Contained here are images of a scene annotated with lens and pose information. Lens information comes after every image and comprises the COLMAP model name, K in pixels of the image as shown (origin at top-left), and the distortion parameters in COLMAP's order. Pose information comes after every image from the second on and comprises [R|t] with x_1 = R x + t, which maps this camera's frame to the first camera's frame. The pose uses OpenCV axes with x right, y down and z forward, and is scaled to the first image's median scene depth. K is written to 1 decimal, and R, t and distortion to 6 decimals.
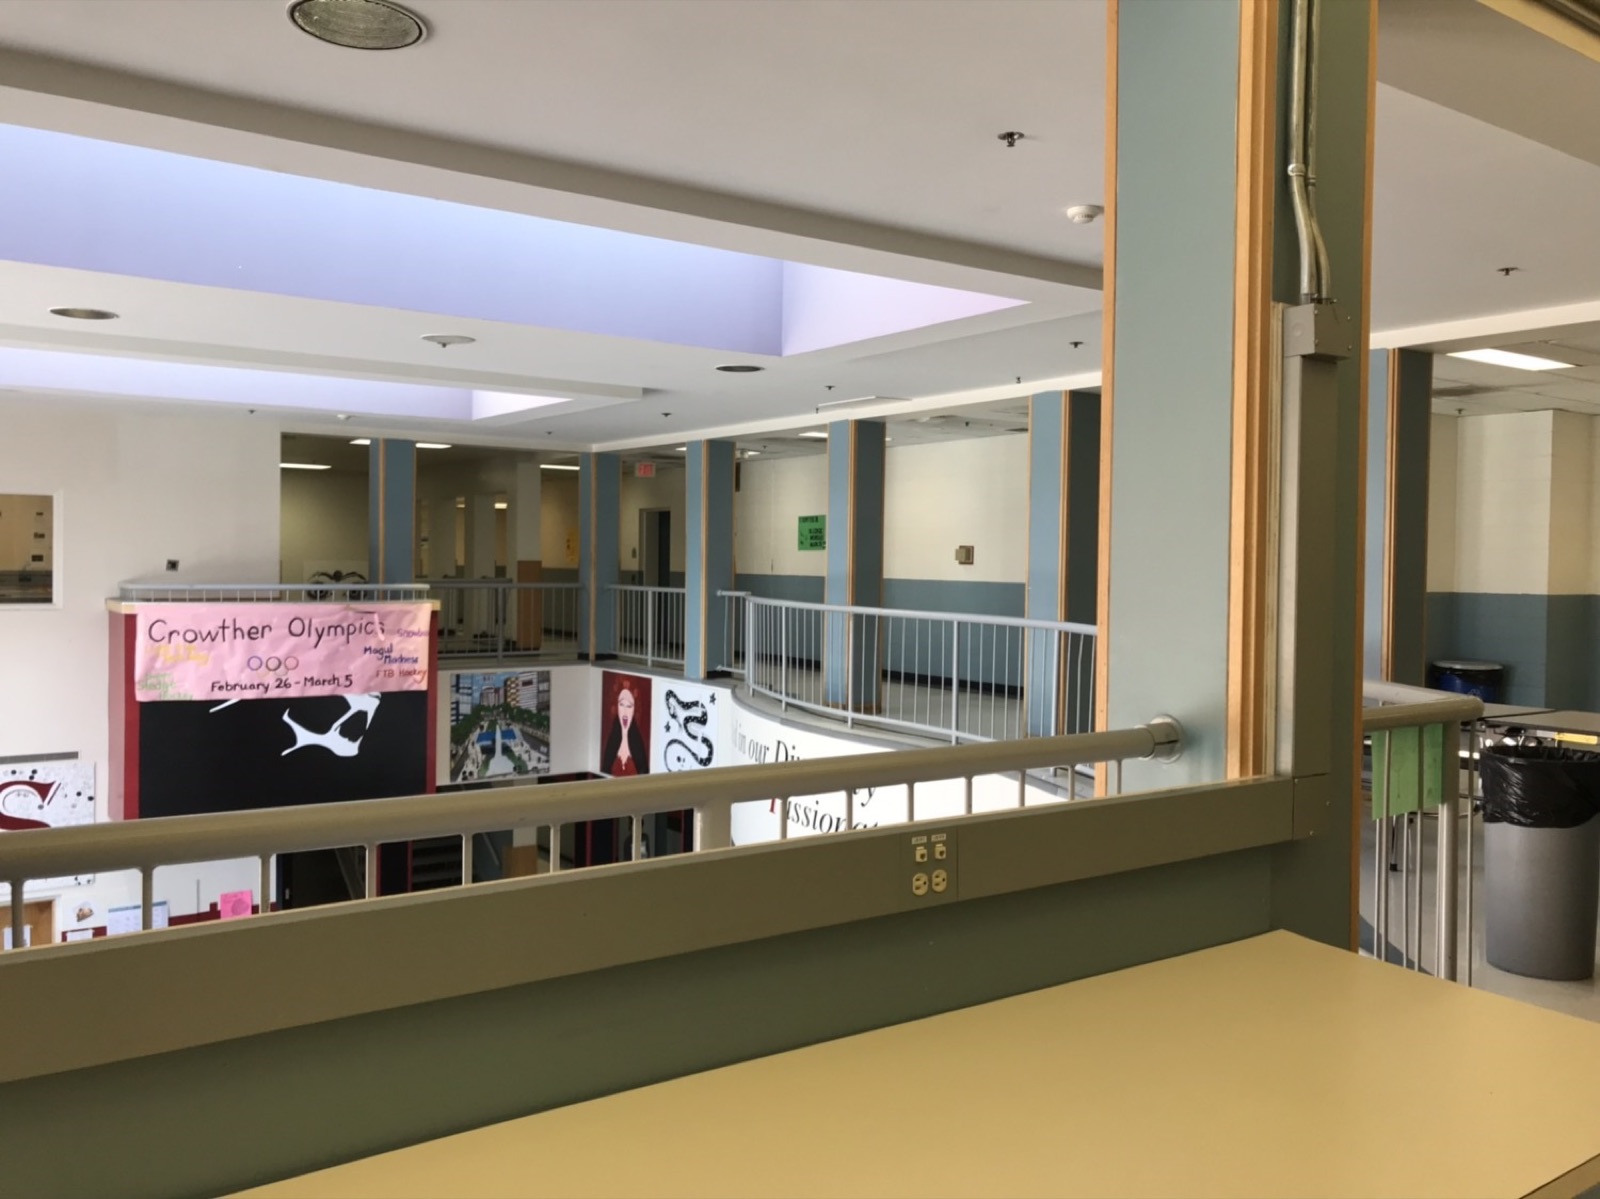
lens RADIAL K [[1311.2, 0, 799.2], [0, 1311.2, 545.6], [0, 0, 1]] dist [0.001823, 0.100068]
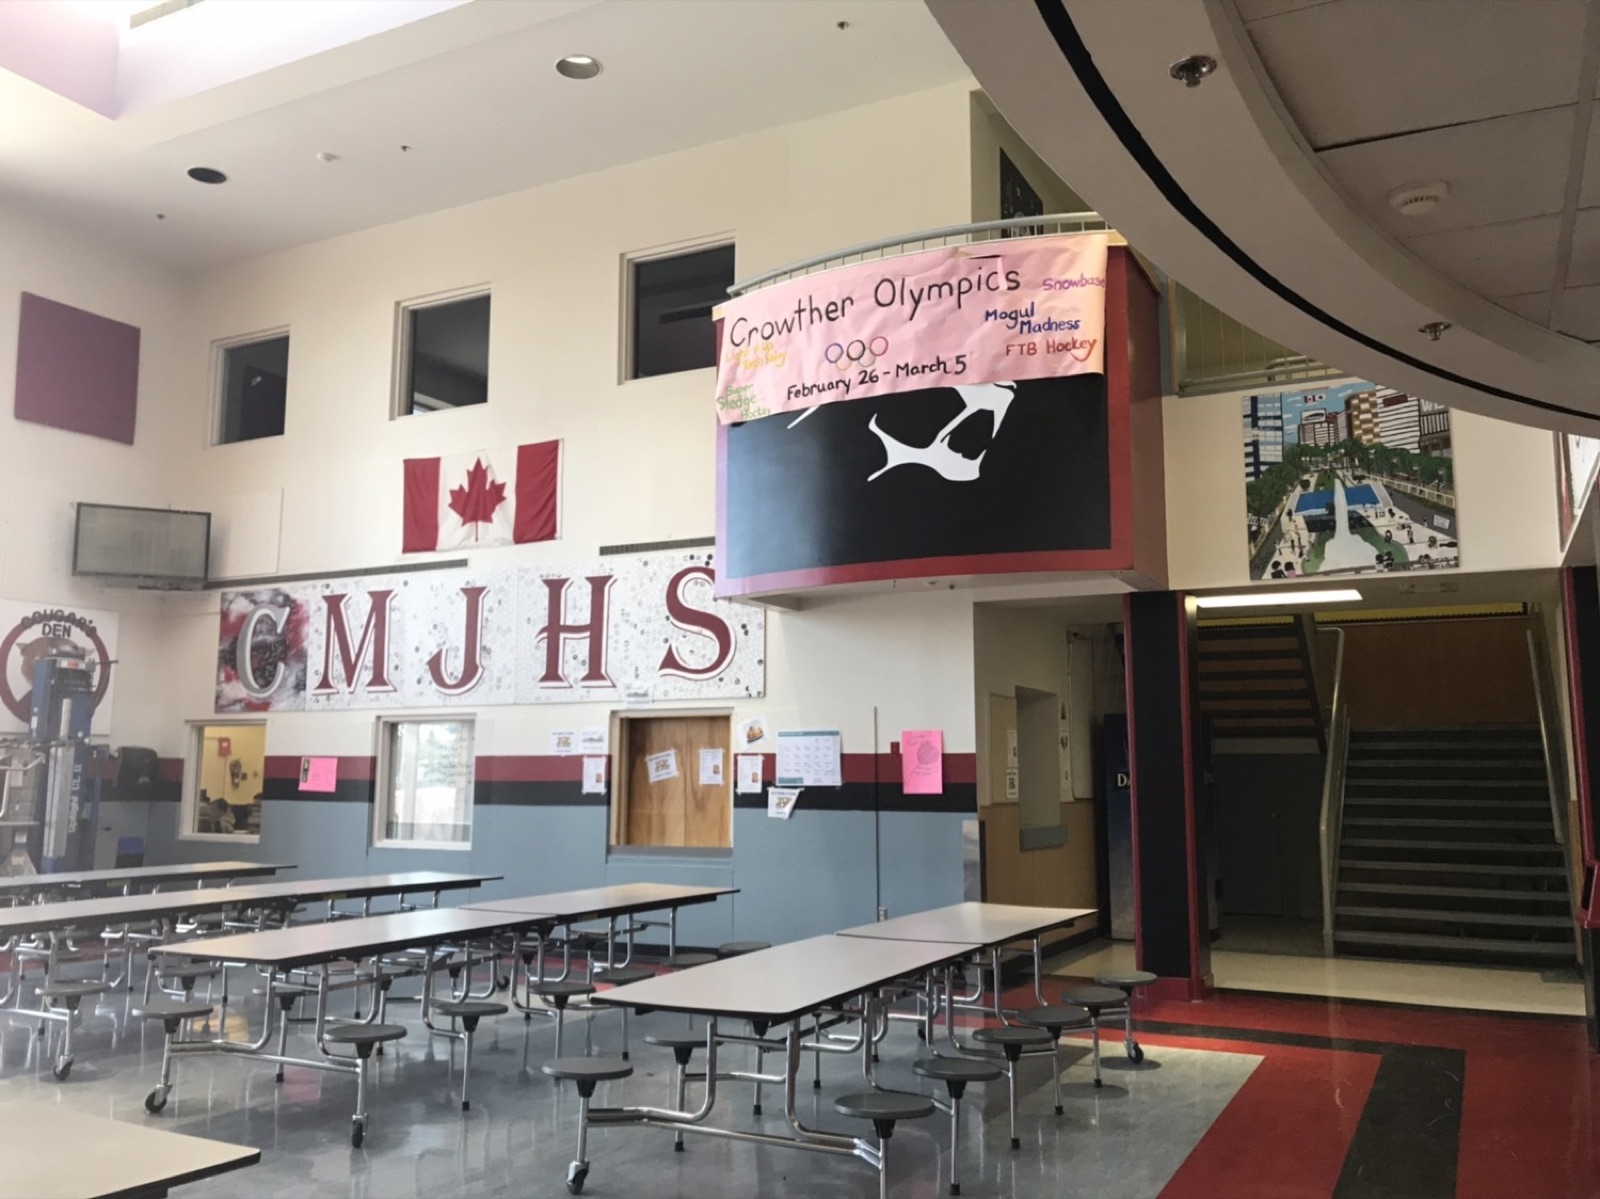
lens RADIAL K [[1327.4, 0, 800.0], [0, 1327.4, 599.5], [0, 0, 1]] dist [0.009937, -0.133134]
pose [[0.473804, -0.130526, -0.870903, 0.153609], [0.018204, 0.990195, -0.138501, 0.293857], [0.880442, 0.049768, 0.471535, 0.626528]]
